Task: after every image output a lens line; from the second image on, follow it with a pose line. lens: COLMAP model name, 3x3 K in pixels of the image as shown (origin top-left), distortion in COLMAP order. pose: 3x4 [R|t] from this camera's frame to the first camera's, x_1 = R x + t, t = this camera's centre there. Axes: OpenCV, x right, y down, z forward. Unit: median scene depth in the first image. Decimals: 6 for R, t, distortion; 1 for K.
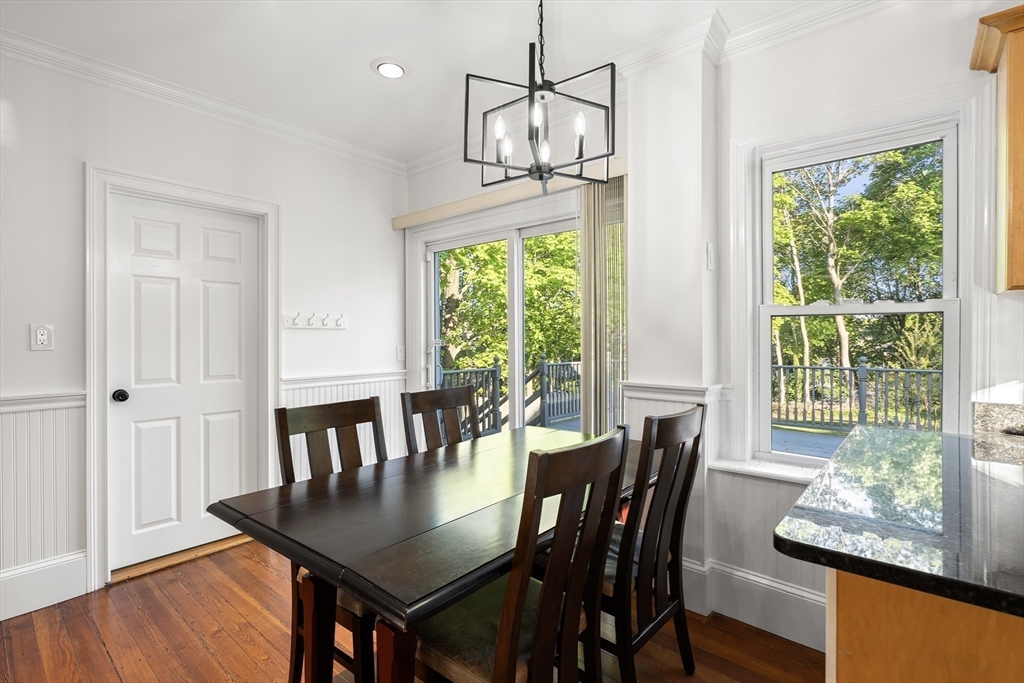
lens RADIAL K [[485.1, 0, 513.4], [0, 485.1, 336.7], [0, 0, 1]] dist [-0.001260, -0.000079]
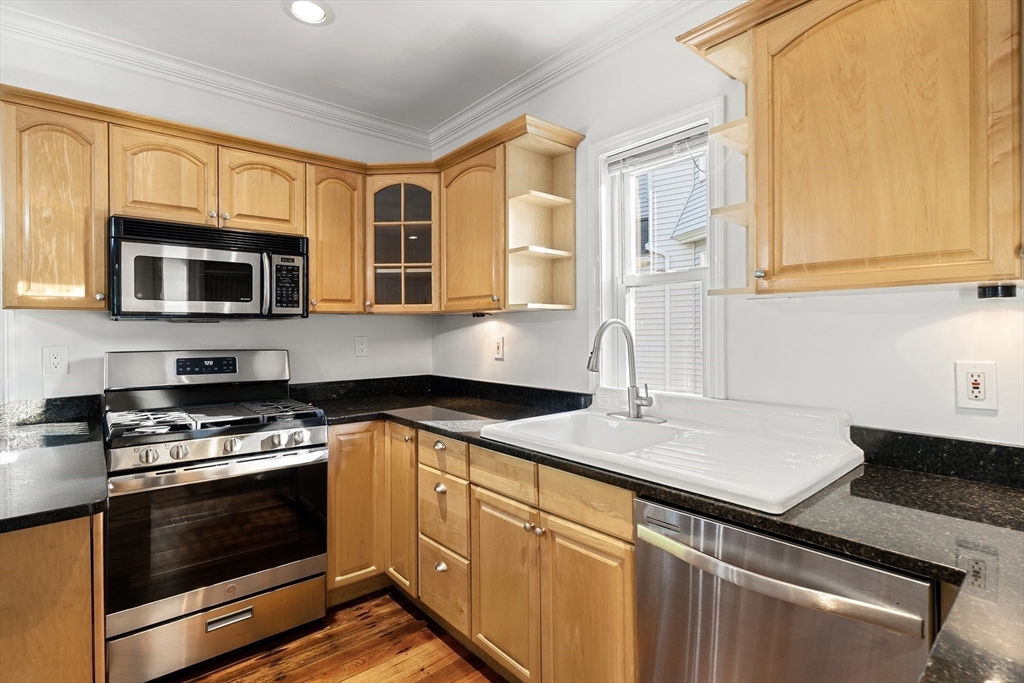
lens RADIAL K [[494.6, 0, 514.9], [0, 494.6, 329.5], [0, 0, 1]] dist [-0.001314, 0.000086]
pose [[0.149276, 0.000018, 0.988796, -0.016653], [0.012995, 0.999914, -0.001980, -0.015589], [-0.988710, 0.013145, 0.149263, -0.288154]]
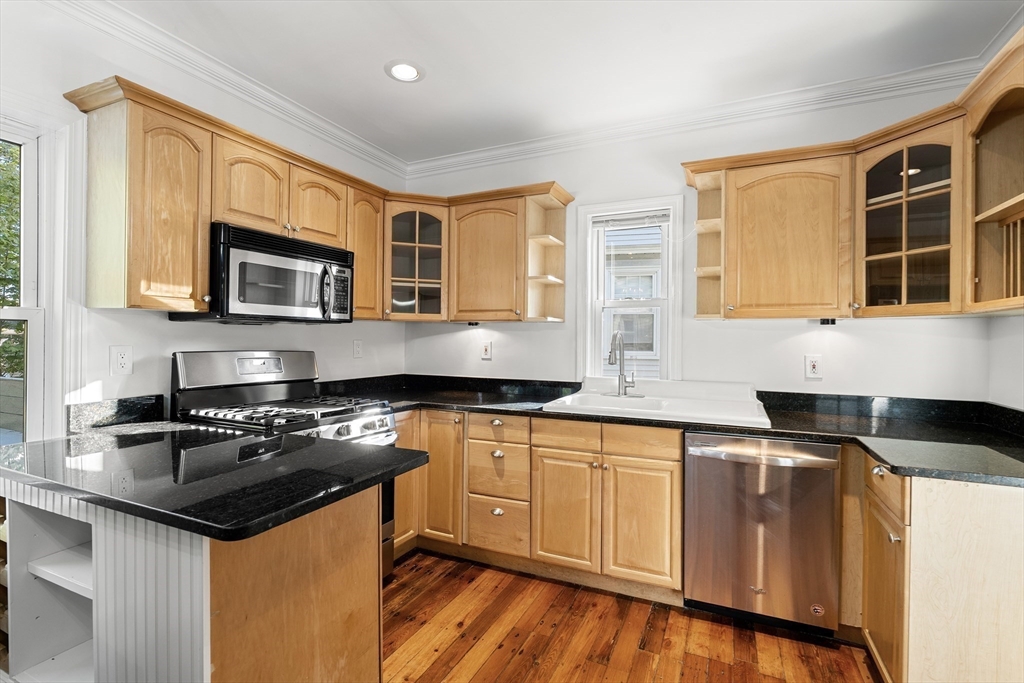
lens RADIAL K [[475.8, 0, 508.8], [0, 475.8, 340.8], [0, 0, 1]] dist [-0.000001, 0.000604]
pose [[-0.270069, -0.008213, 0.962806, -0.249964], [-0.001708, 0.999966, 0.008051, -0.014688], [-0.962840, 0.000530, -0.270074, 0.239011]]
